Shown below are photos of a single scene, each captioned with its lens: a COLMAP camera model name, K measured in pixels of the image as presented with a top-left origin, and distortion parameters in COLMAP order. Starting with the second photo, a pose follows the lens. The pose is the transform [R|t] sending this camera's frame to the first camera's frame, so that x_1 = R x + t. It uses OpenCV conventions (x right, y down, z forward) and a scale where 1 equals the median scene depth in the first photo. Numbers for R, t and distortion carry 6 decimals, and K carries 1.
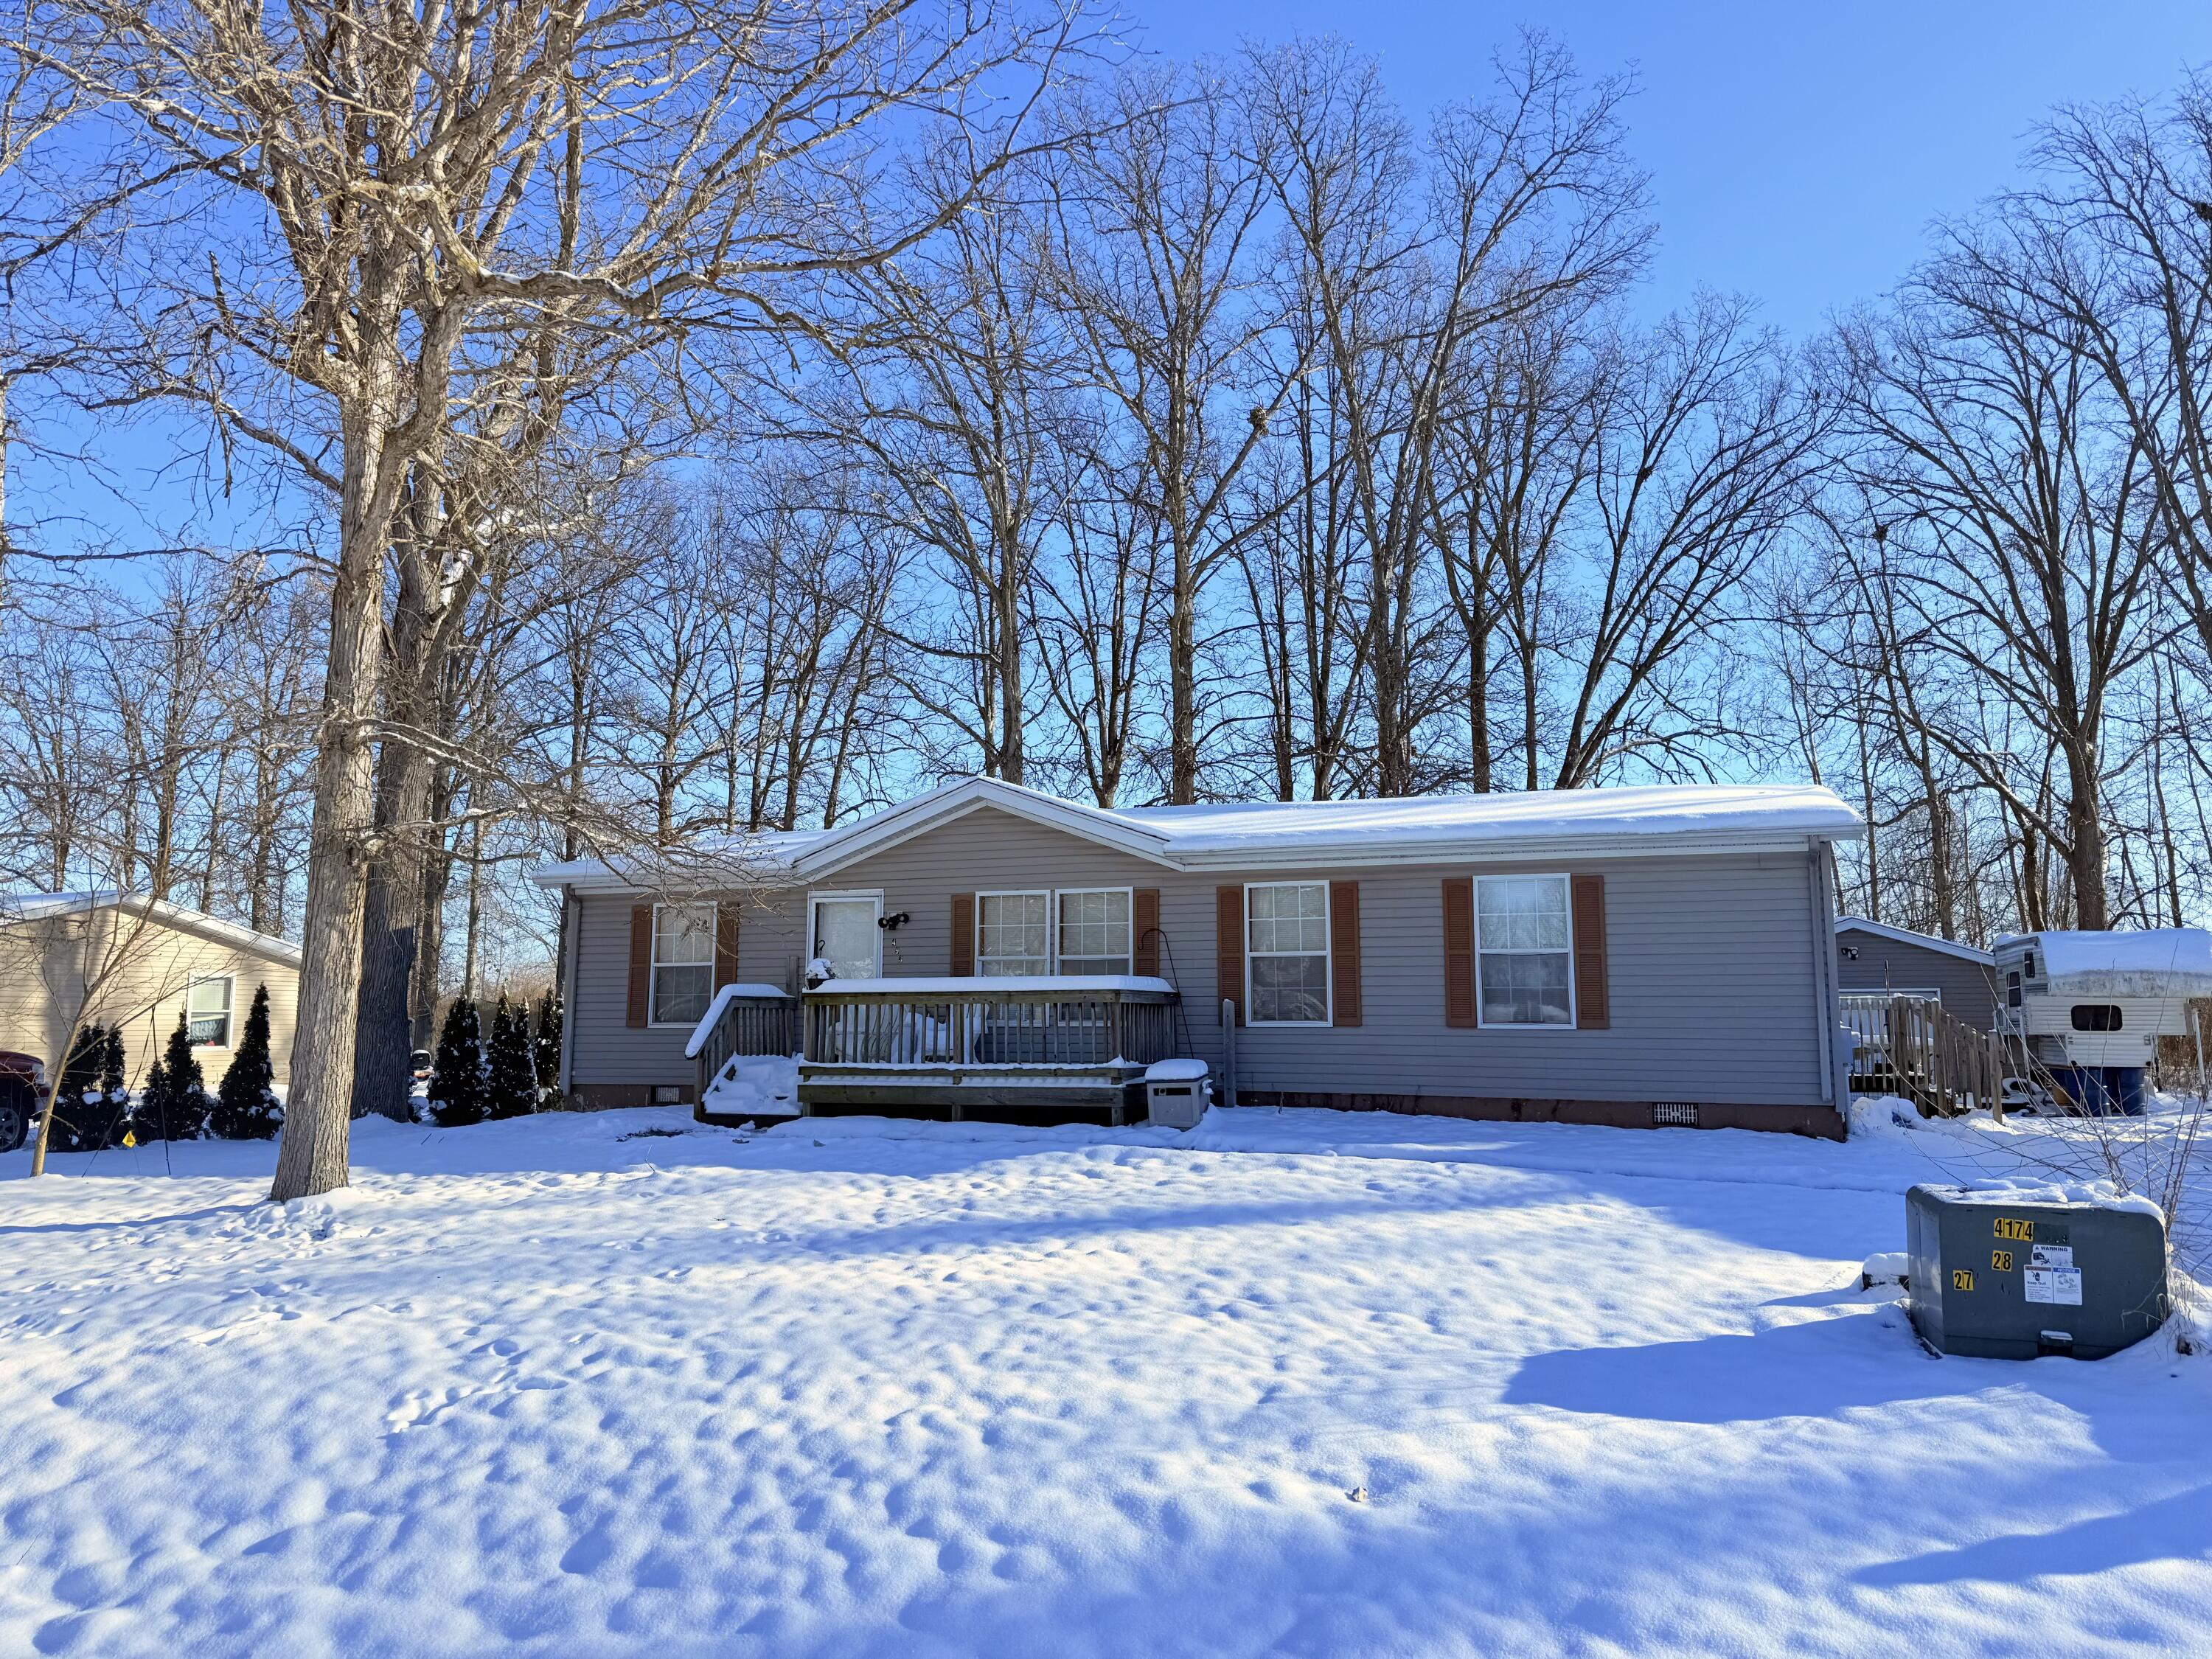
lens RADIAL K [[1588.8, 0, 1105.1], [0, 1588.8, 830.0], [0, 0, 1]] dist [0.043610, -0.051189]
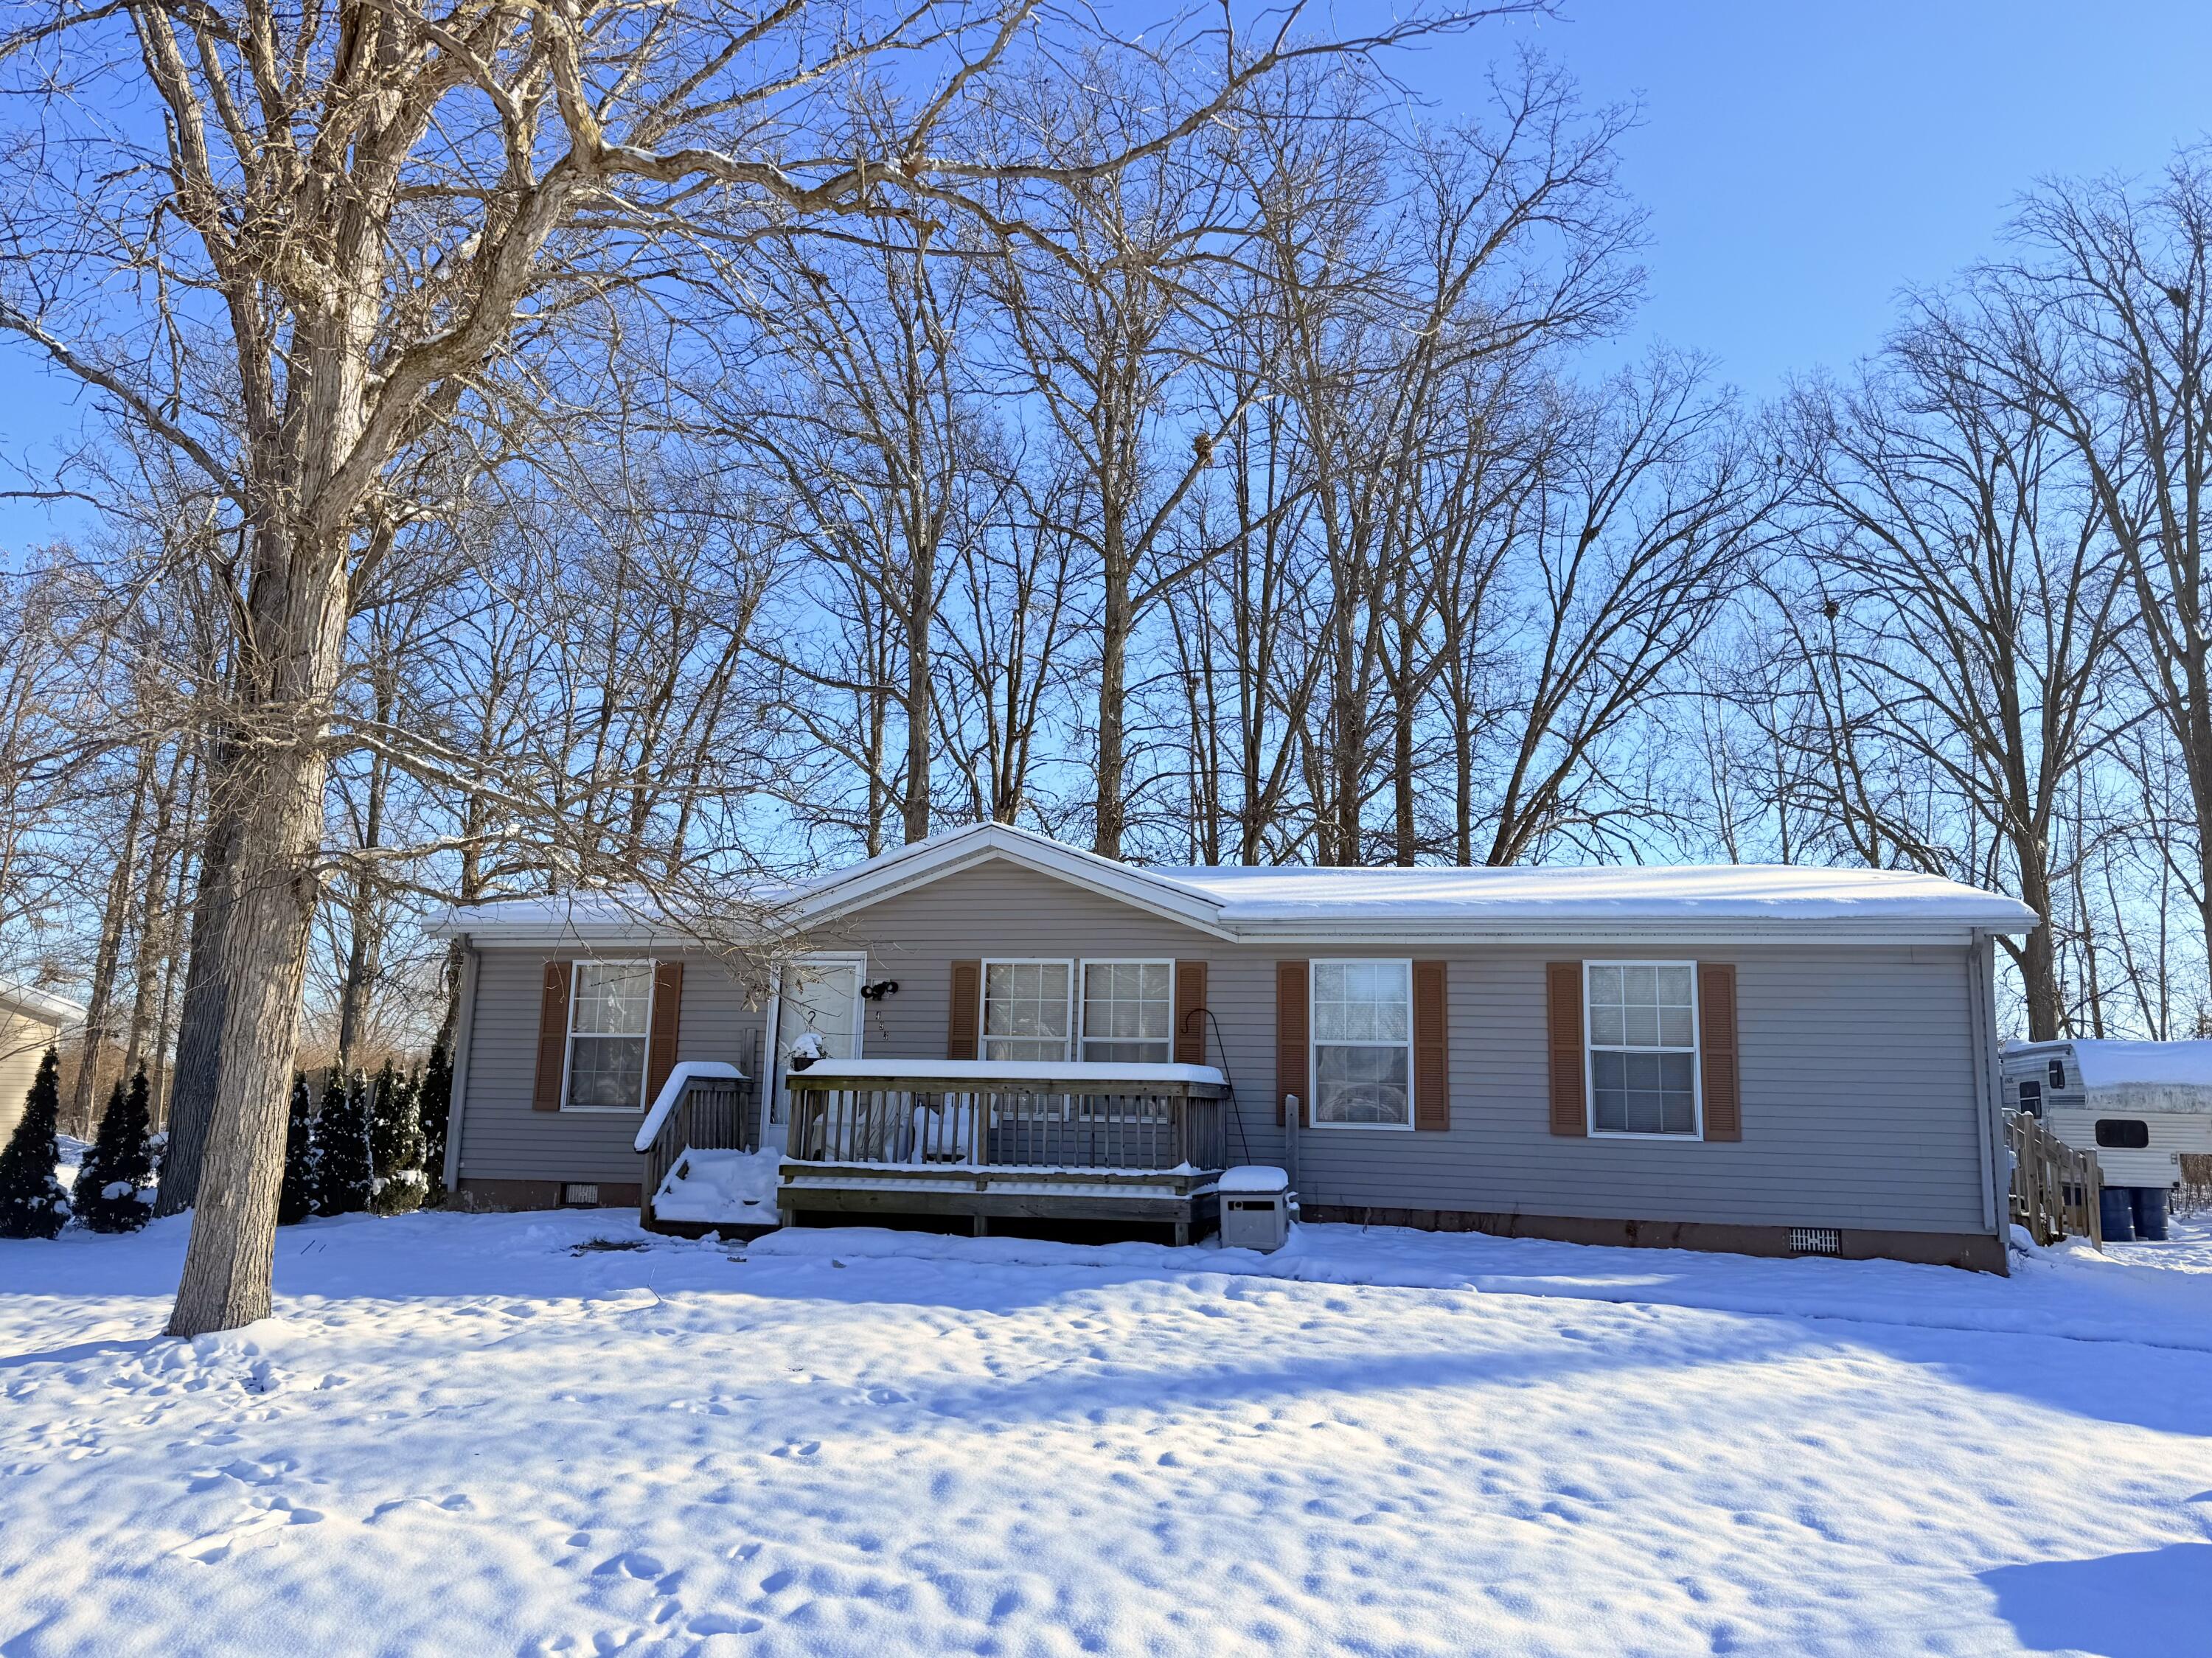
lens RADIAL K [[1728.1, 0, 1110.6], [0, 1728.1, 819.8], [0, 0, 1]] dist [0.032658, -0.033545]
pose [[0.993012, 0.041897, 0.110325, -0.084408], [-0.036943, 0.998232, -0.046569, 0.003860], [-0.112081, 0.042168, 0.992804, 0.055383]]
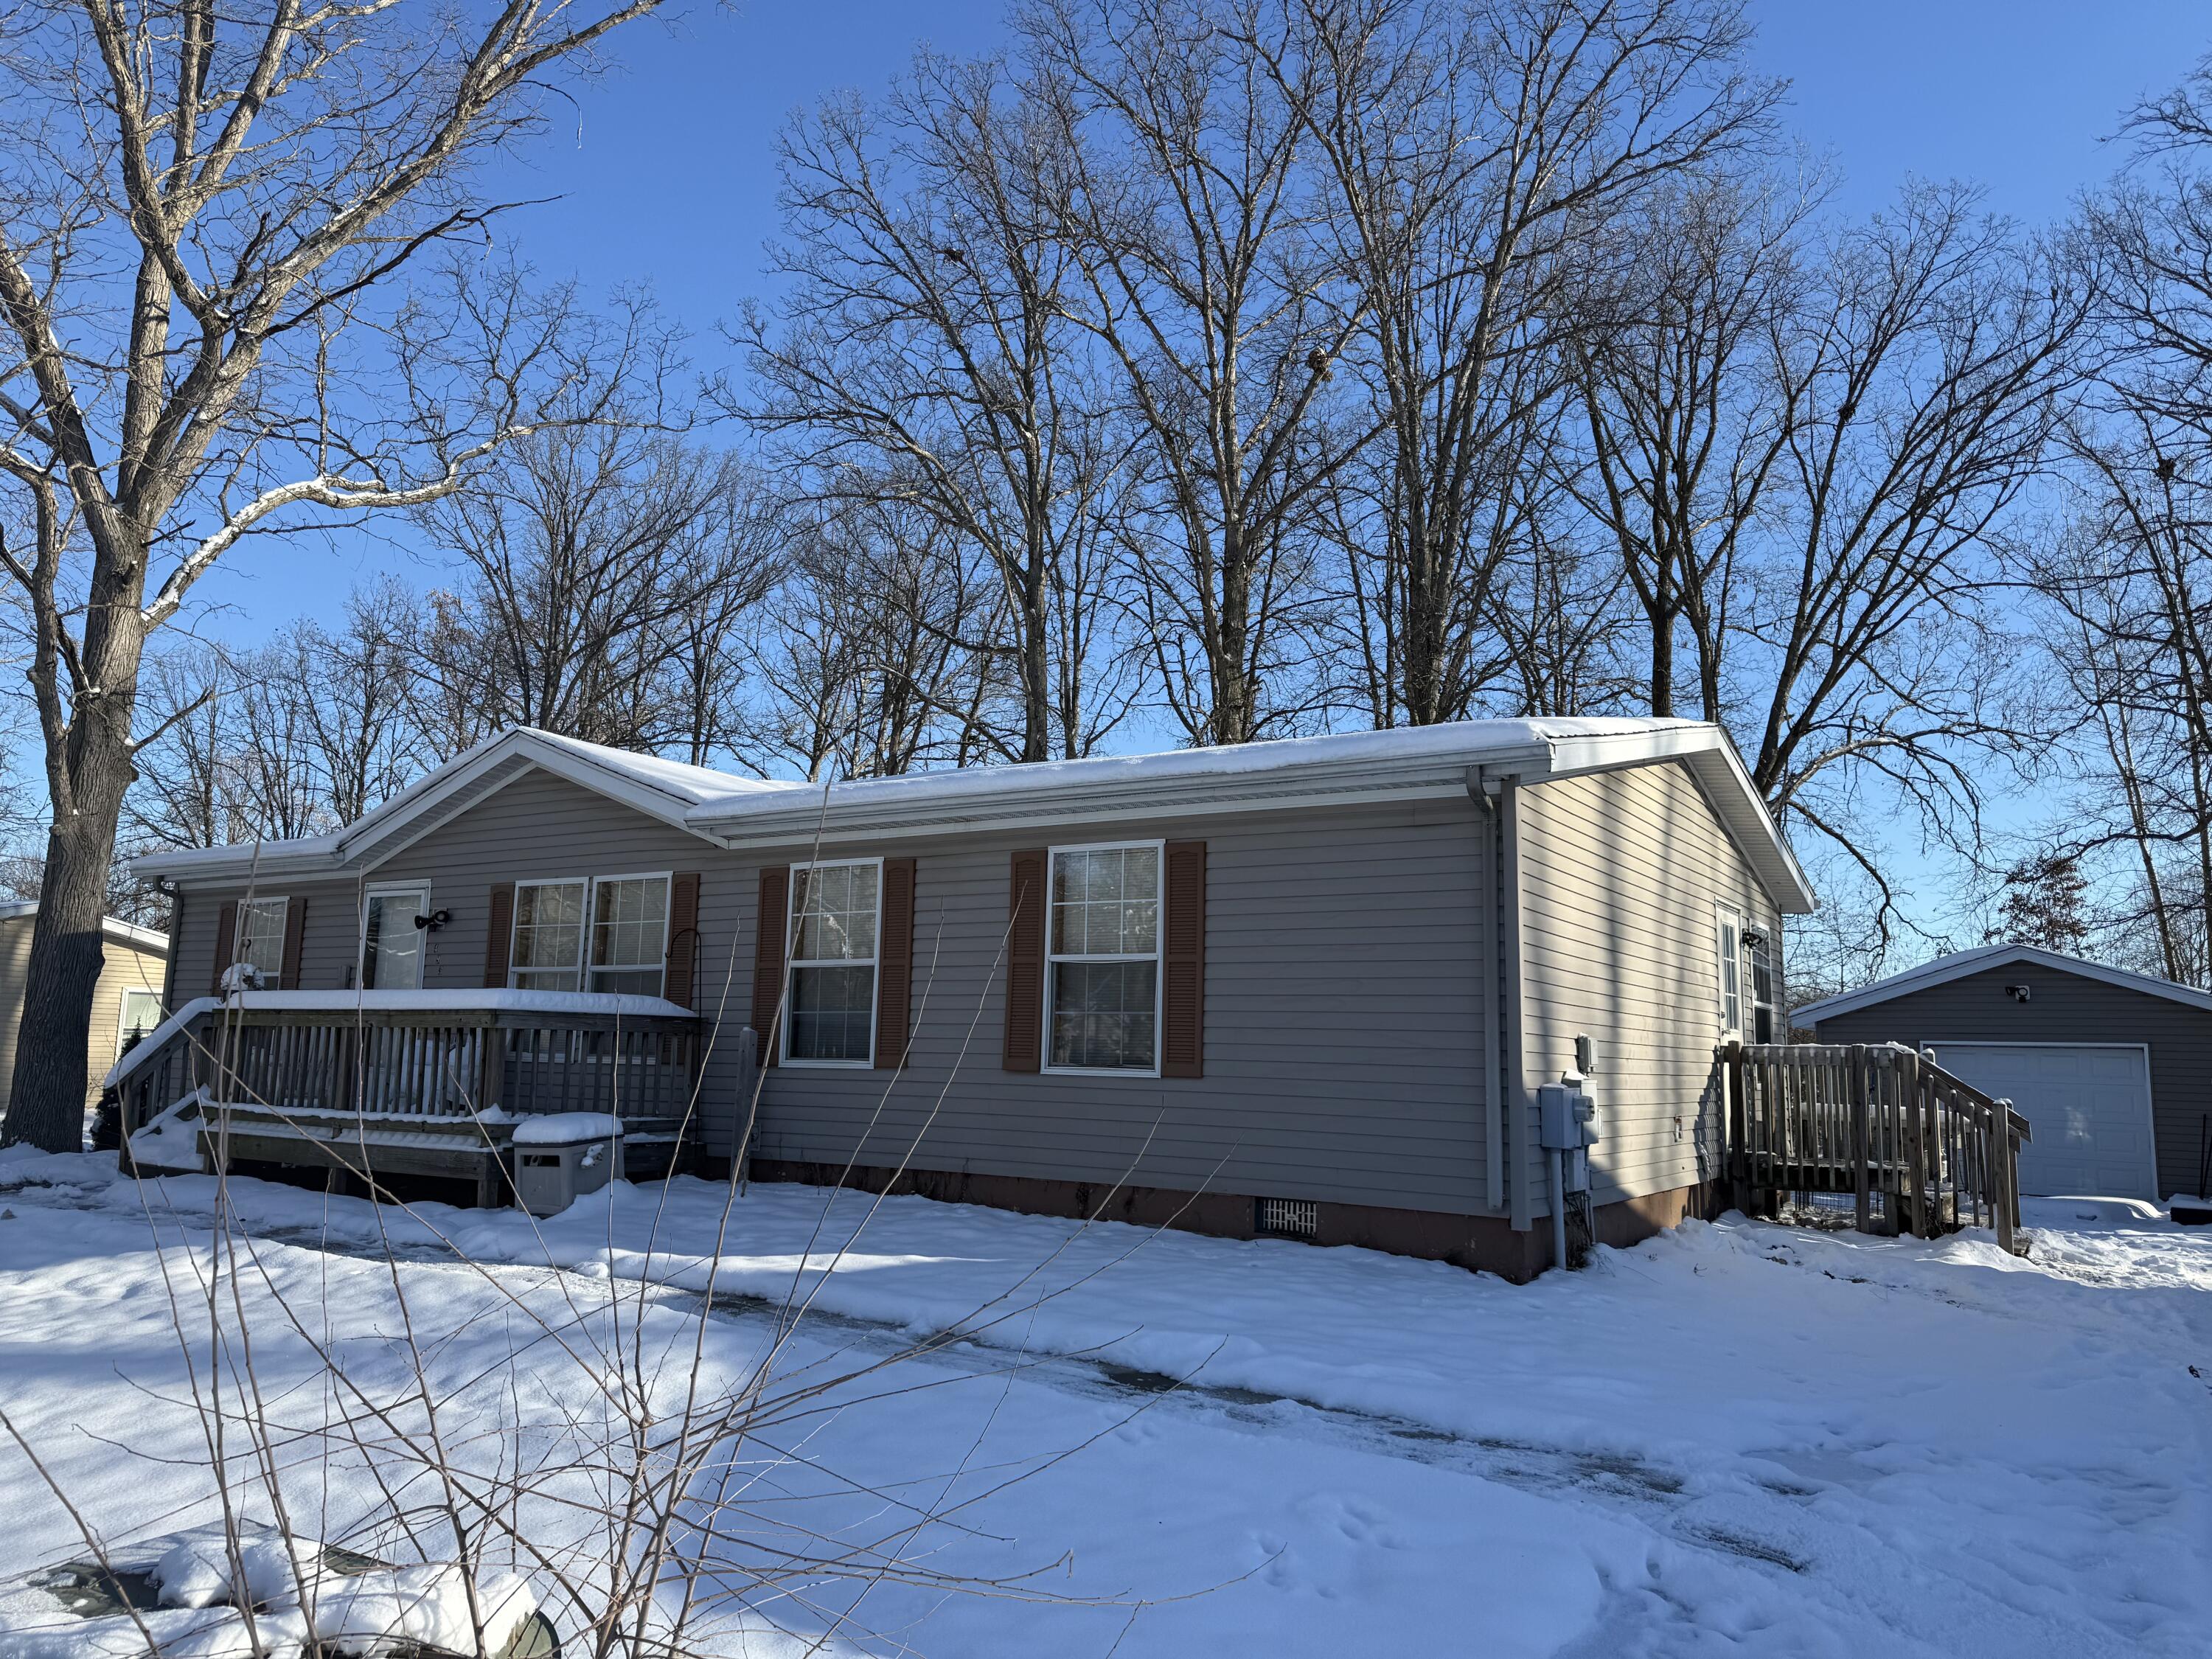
lens RADIAL K [[1588.8, 0, 1118.9], [0, 1588.8, 827.8], [0, 0, 1]] dist [0.043610, -0.051189]
pose [[0.978649, -0.007771, -0.205392, 0.254290], [0.001632, 0.999547, -0.030045, 0.026392], [0.205532, 0.029068, 0.978219, 0.225678]]
